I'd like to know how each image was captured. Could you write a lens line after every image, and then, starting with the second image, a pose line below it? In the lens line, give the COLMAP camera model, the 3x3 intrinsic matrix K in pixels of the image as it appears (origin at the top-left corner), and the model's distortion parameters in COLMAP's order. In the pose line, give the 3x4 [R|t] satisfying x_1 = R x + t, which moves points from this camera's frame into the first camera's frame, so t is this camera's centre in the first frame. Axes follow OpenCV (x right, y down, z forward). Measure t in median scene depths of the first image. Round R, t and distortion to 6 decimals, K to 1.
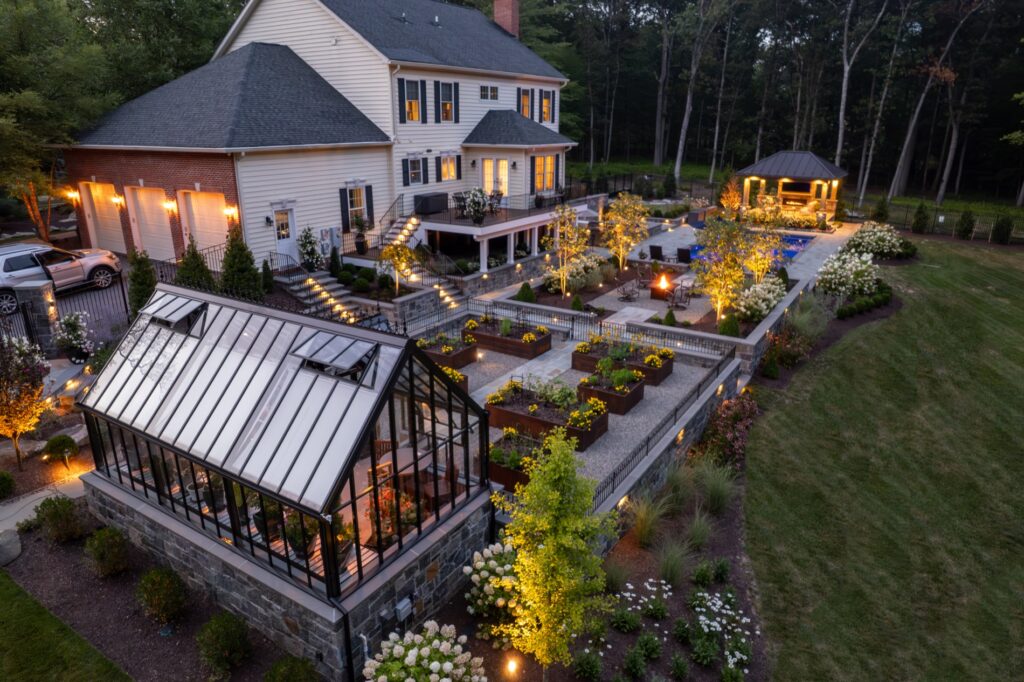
lens RADIAL K [[665.8, 0, 512.0], [0, 665.8, 341.0], [0, 0, 1]] dist [-0.009560, -0.001116]
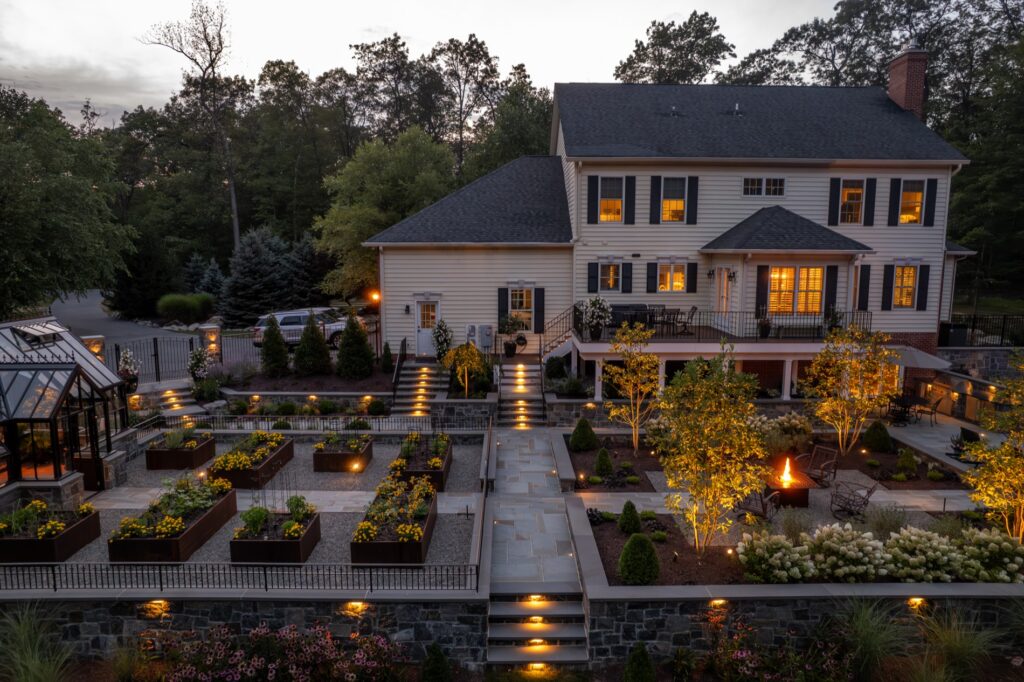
lens RADIAL K [[665.8, 0, 512.0], [0, 665.8, 341.0], [0, 0, 1]] dist [-0.009560, -0.001116]
pose [[0.550232, 0.114466, -0.827129, 0.502637], [-0.265205, 0.963227, -0.043122, -0.101682], [0.791777, 0.243085, 0.560355, 0.423097]]
